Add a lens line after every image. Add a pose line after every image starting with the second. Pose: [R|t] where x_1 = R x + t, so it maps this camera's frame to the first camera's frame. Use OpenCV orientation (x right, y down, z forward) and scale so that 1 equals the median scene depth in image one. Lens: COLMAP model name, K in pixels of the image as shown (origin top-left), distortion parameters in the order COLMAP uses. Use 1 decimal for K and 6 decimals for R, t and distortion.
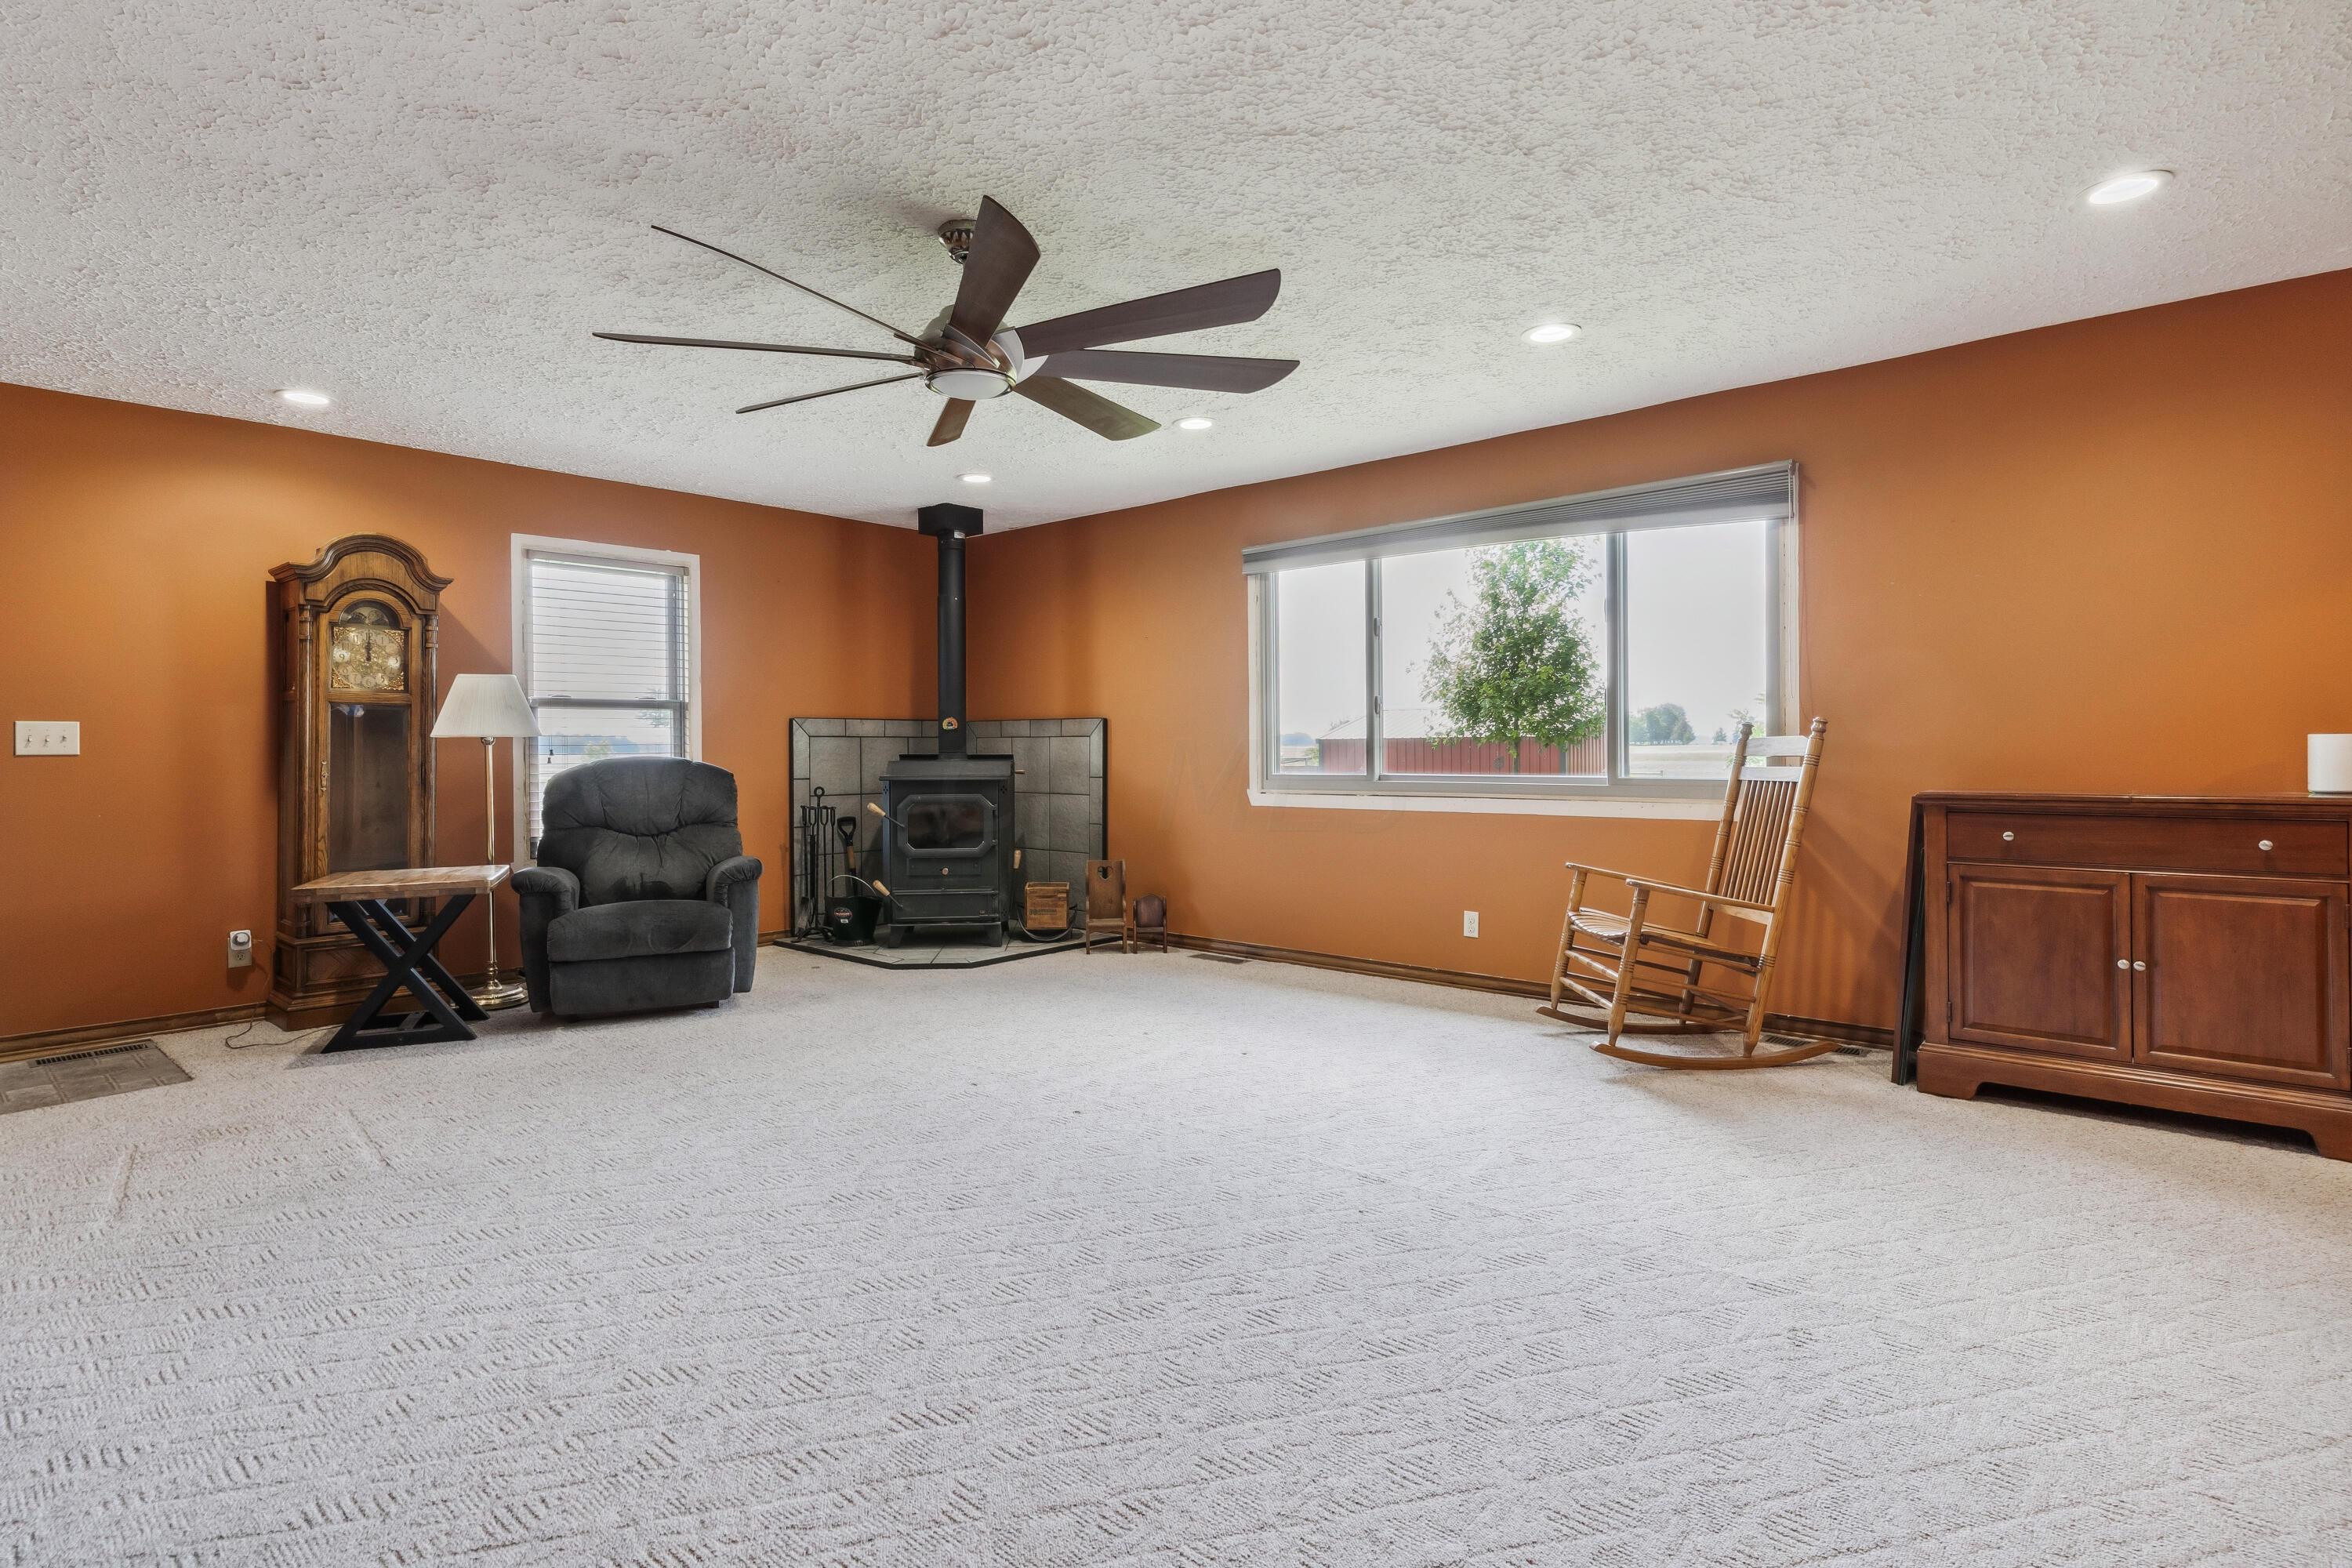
lens RADIAL K [[1165.6, 0, 1143.8], [0, 1165.6, 749.7], [0, 0, 1]] dist [0.000846, -0.000068]
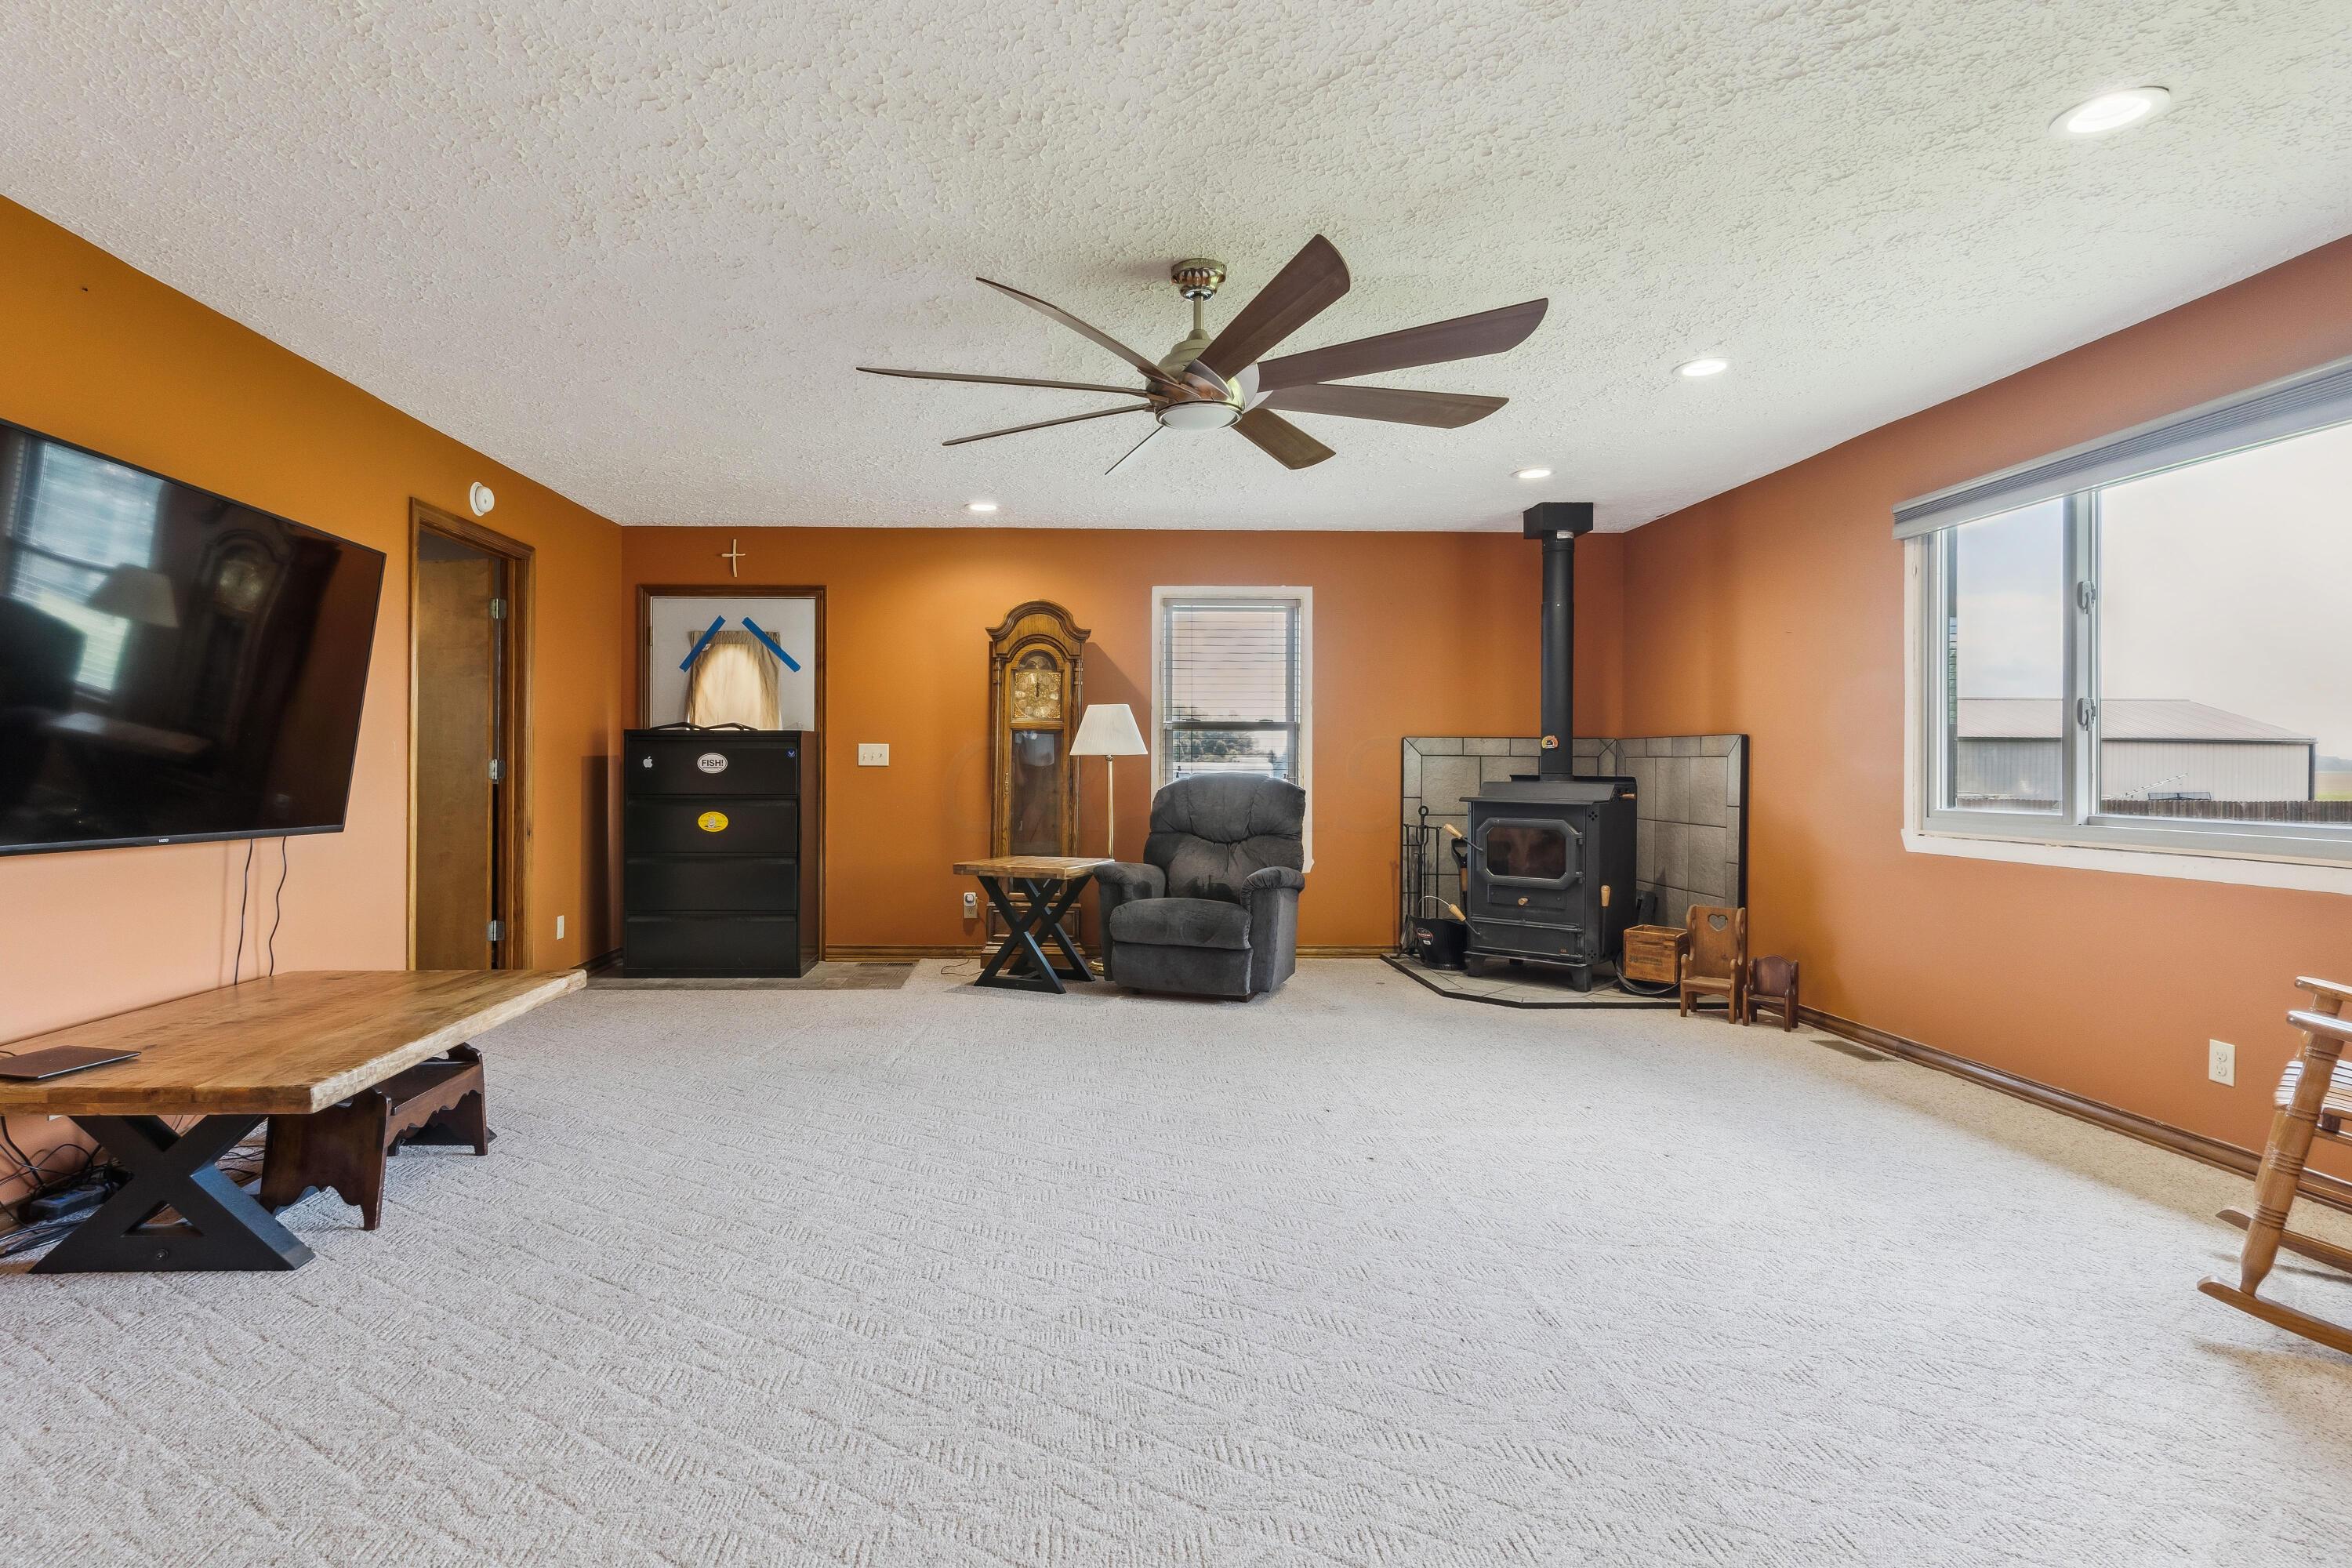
lens RADIAL K [[1165.6, 0, 1070.3], [0, 1165.6, 765.3], [0, 0, 1]] dist [0.000846, -0.000068]
pose [[0.681618, 0.010185, -0.731637, 0.324036], [-0.011531, 0.999928, 0.003178, -0.003489], [0.731617, 0.006270, 0.681687, 0.129875]]
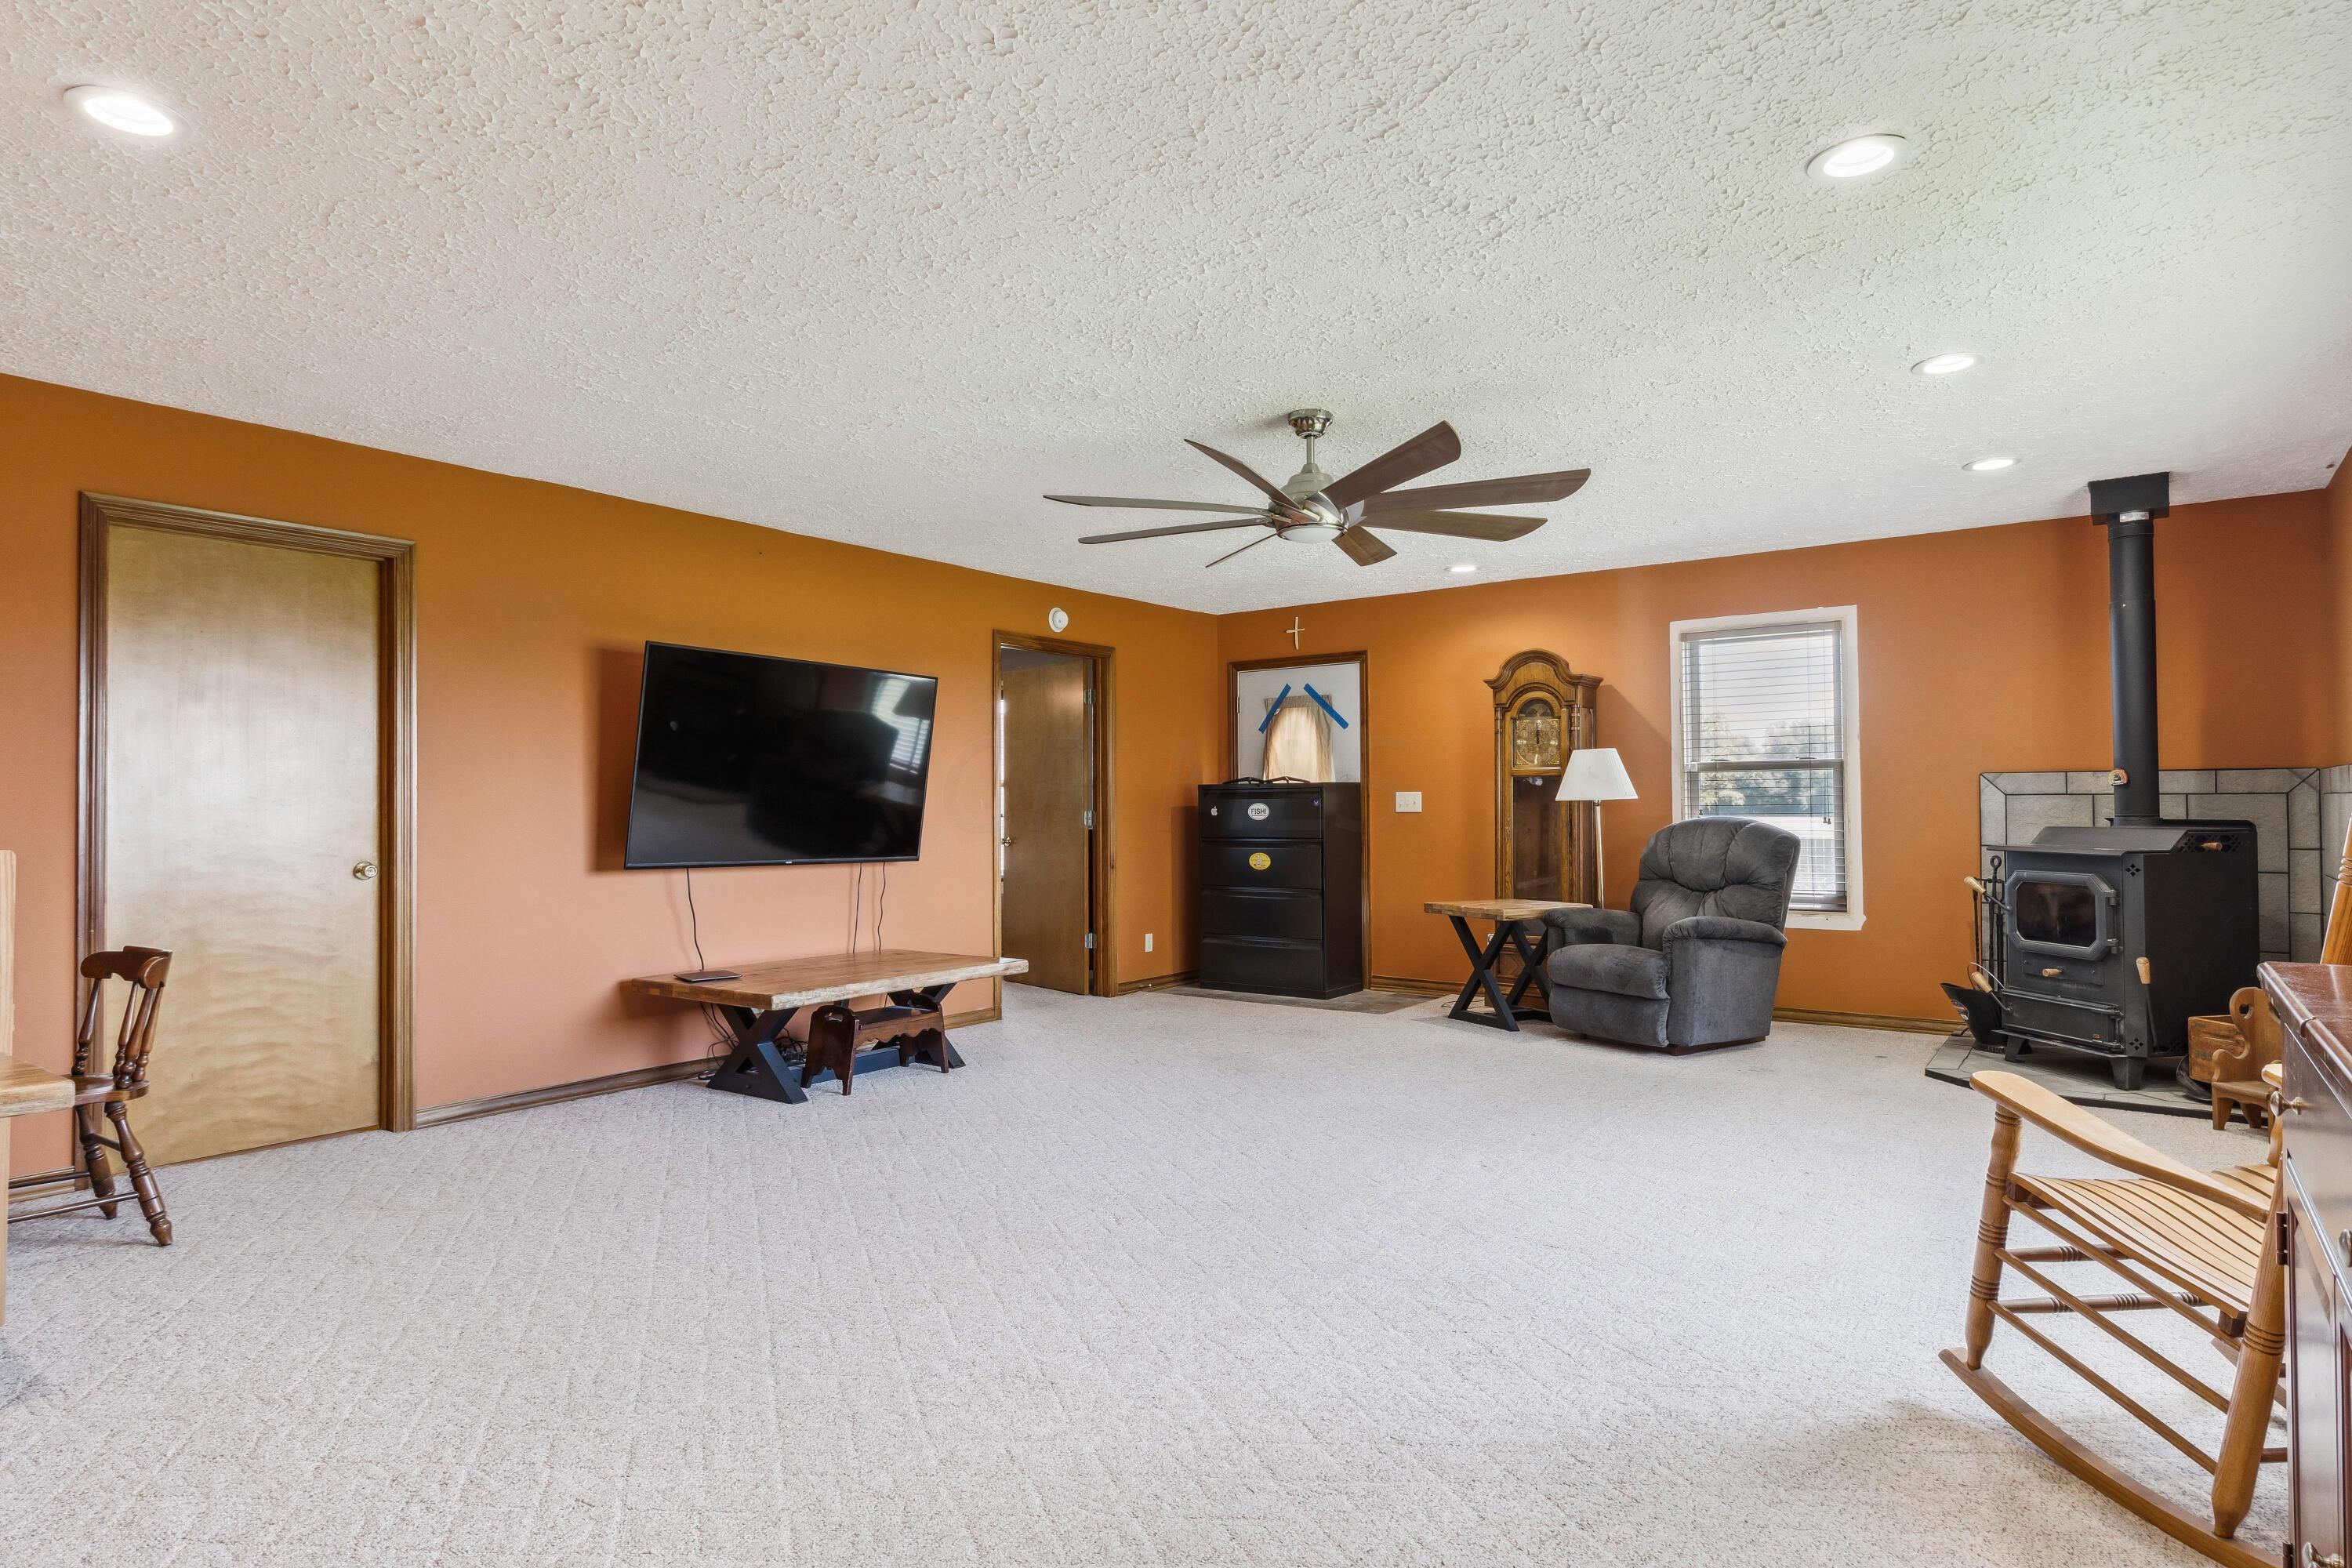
lens RADIAL K [[1264.1, 0, 1166.8], [0, 1264.1, 790.4], [0, 0, 1]] dist [0.004869, 0.001078]
pose [[0.103876, -0.007614, -0.994561, 0.736751], [0.003040, 0.999968, -0.007338, -0.013057], [0.994586, -0.002262, 0.103896, 0.422952]]
